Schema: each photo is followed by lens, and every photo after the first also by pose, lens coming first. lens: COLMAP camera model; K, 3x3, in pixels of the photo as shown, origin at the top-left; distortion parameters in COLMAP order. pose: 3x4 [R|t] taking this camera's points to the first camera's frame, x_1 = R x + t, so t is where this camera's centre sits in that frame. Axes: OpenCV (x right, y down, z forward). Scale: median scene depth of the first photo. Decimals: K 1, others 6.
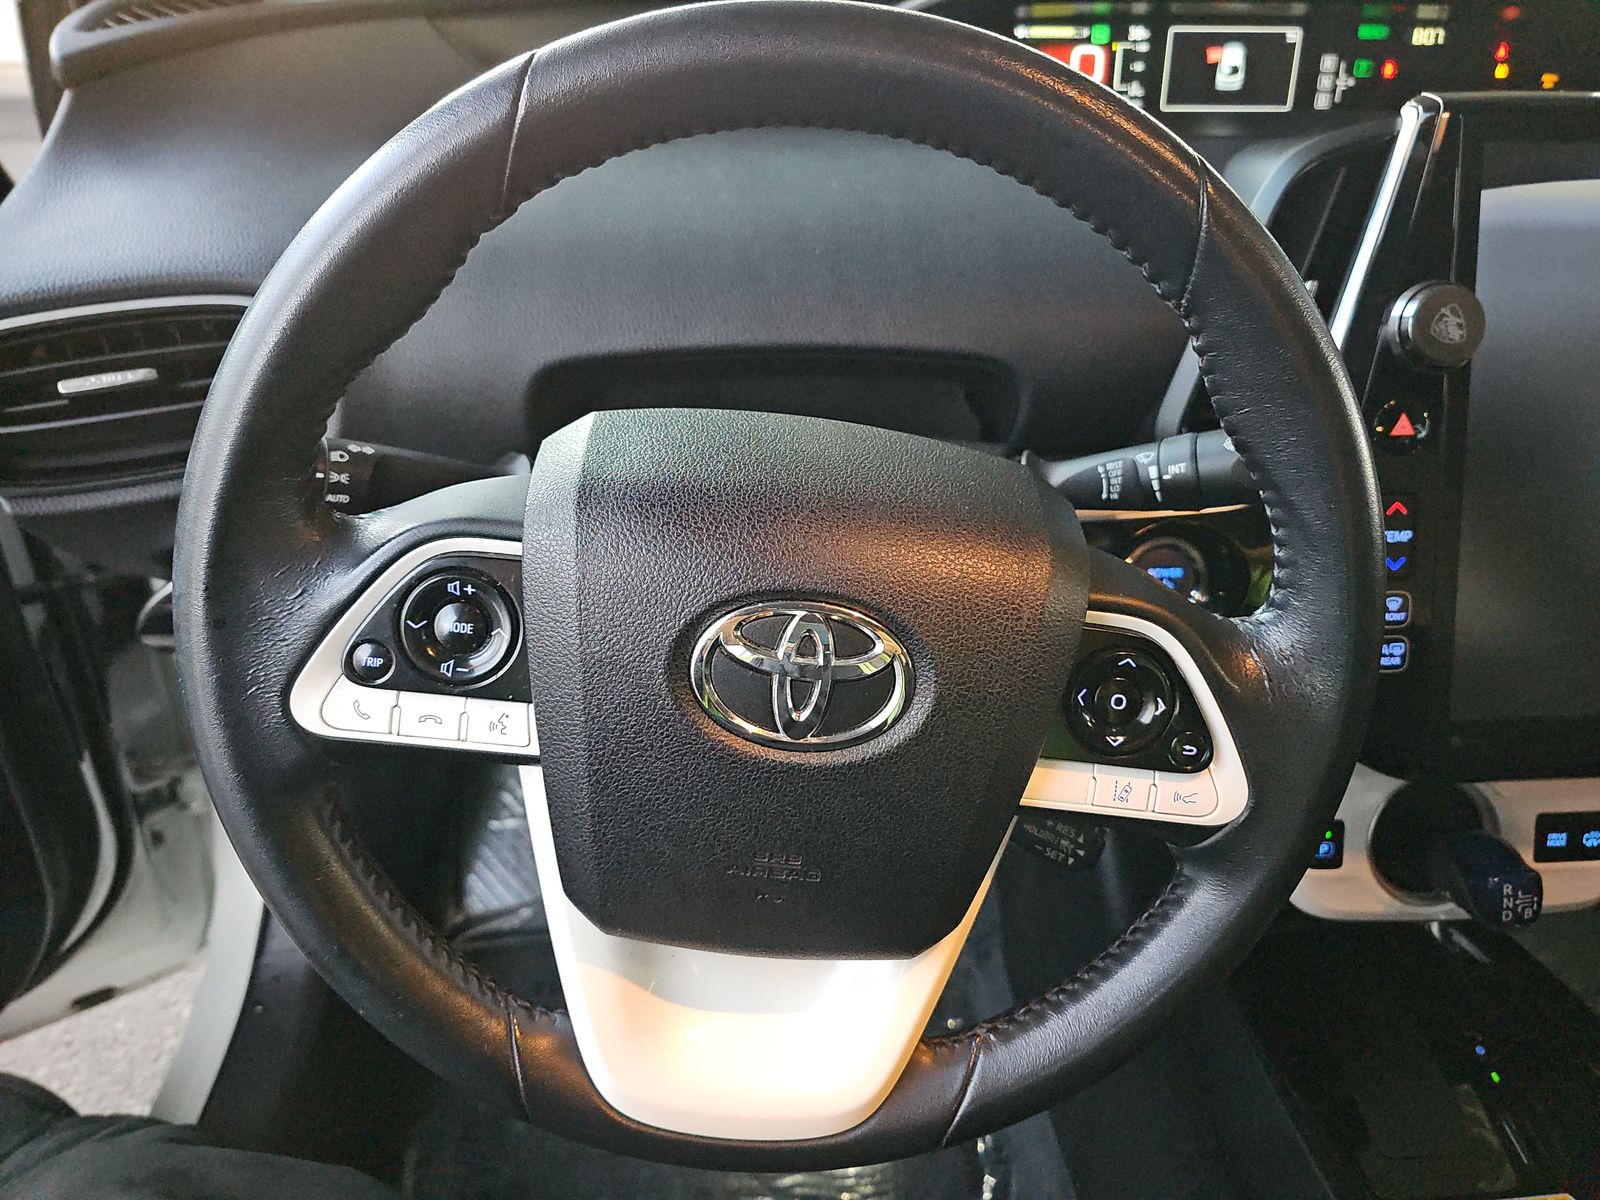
lens RADIAL K [[1075.2, 0, 815.7], [0, 1075.2, 590.4], [0, 0, 1]] dist [0.061323, -0.056611]
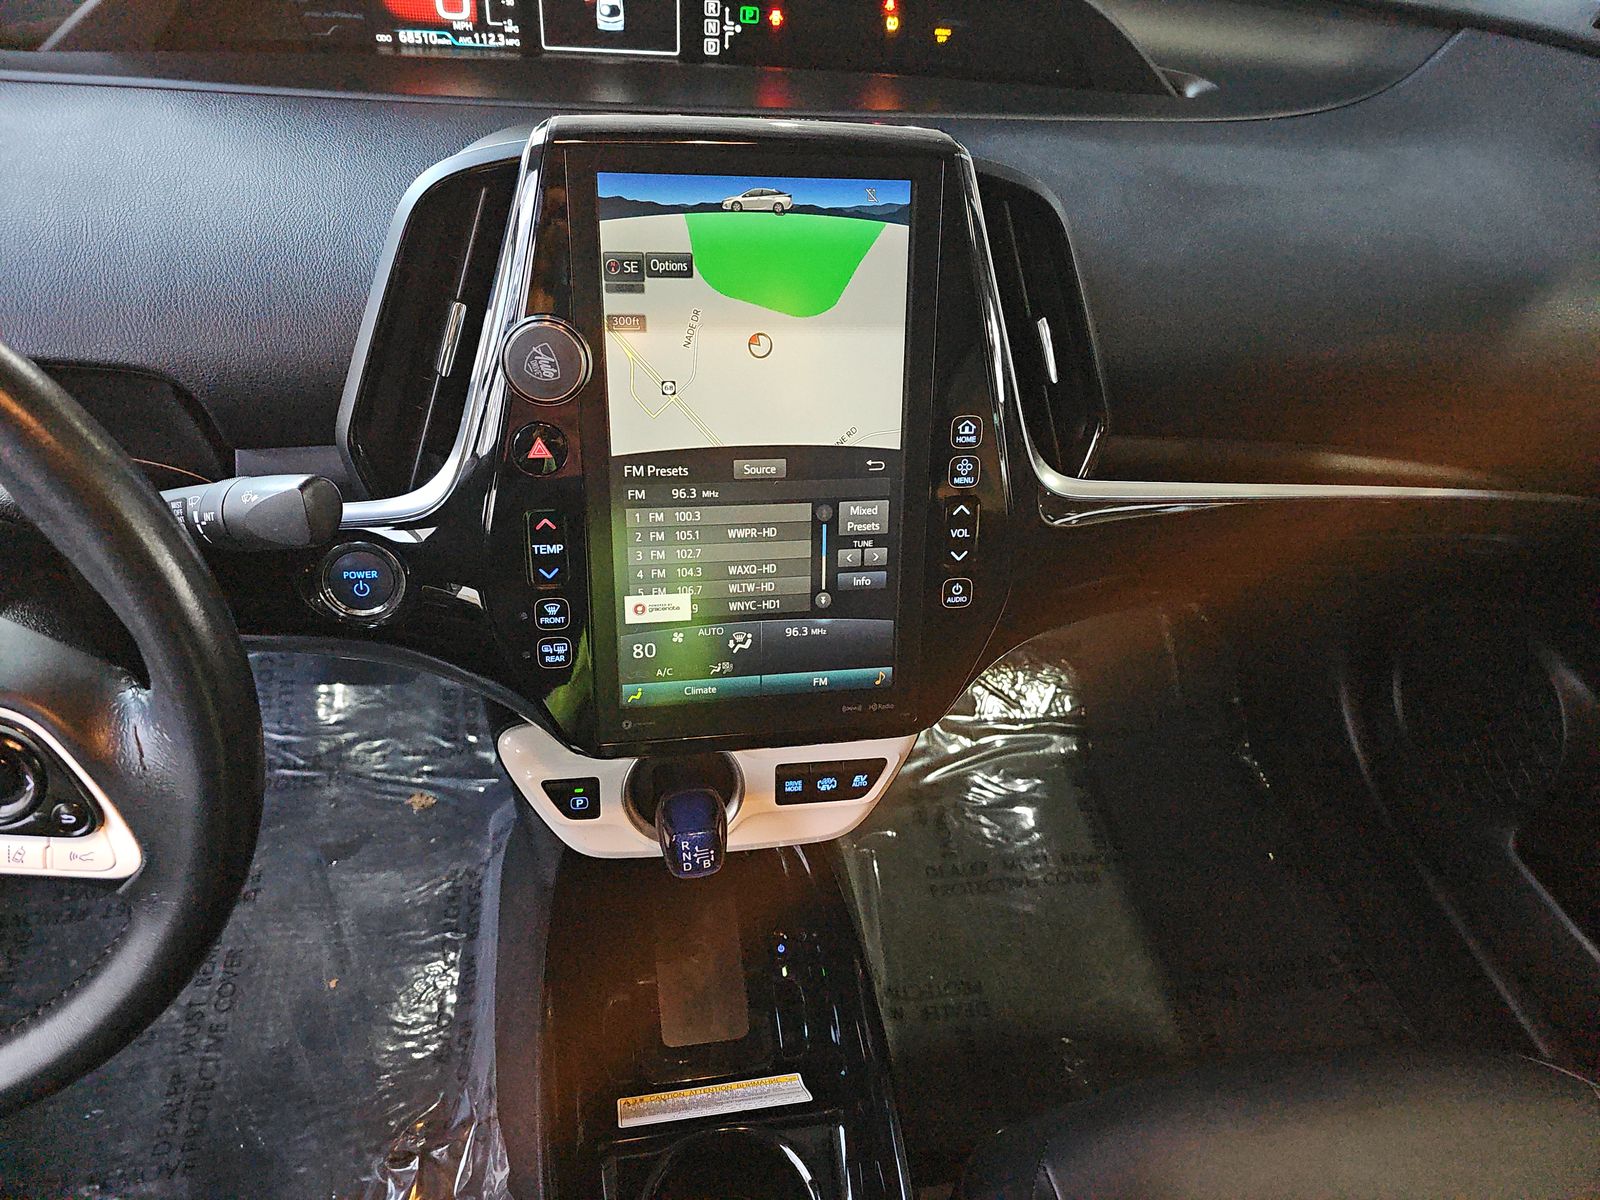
lens RADIAL K [[1075.2, 0, 815.7], [0, 1075.2, 590.4], [0, 0, 1]] dist [0.061323, -0.056611]
pose [[0.991413, -0.005319, 0.130656, 0.560265], [-0.015561, 0.987274, 0.158267, -0.155618], [-0.129835, -0.158942, 0.978714, -0.077558]]
